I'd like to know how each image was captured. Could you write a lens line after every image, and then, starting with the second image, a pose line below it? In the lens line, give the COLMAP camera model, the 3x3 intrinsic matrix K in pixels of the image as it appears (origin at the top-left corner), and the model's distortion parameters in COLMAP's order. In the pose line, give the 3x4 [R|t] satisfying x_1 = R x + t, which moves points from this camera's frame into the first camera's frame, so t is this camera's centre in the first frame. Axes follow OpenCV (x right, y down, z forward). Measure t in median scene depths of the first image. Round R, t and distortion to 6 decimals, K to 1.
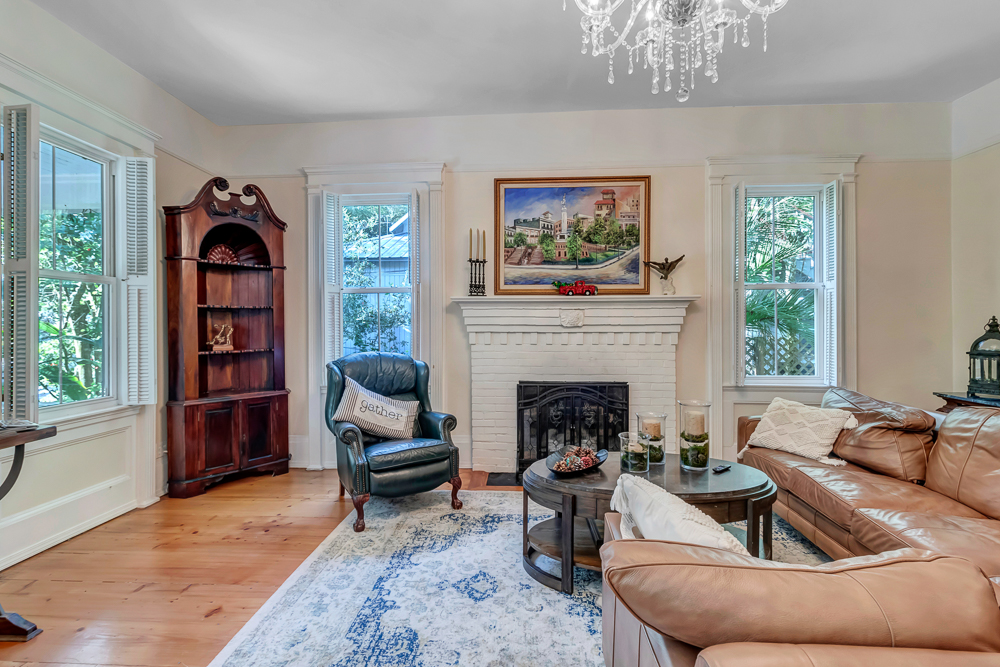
lens RADIAL K [[481.1, 0, 499.4], [0, 481.1, 330.3], [0, 0, 1]] dist [0.001791, 0.000196]
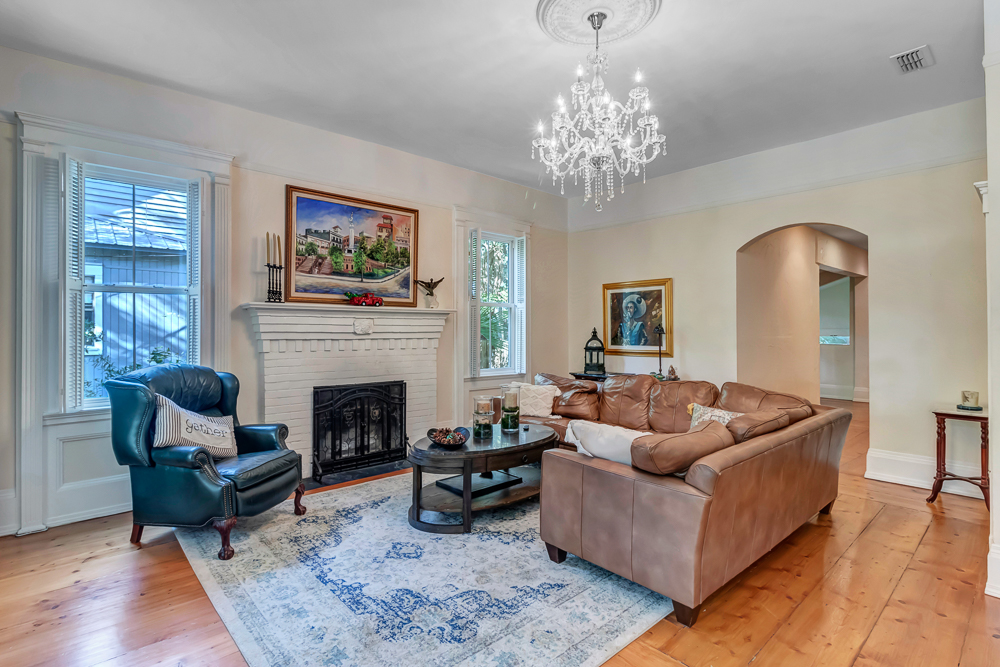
lens RADIAL K [[485.2, 0, 500.0], [0, 485.2, 333.5], [0, 0, 1]] dist [-0.002707, -0.000300]
pose [[0.704171, -0.001924, 0.710027, -0.417377], [0.006415, 0.999973, -0.003653, -0.002236], [-0.710001, 0.007128, 0.704165, -0.012097]]
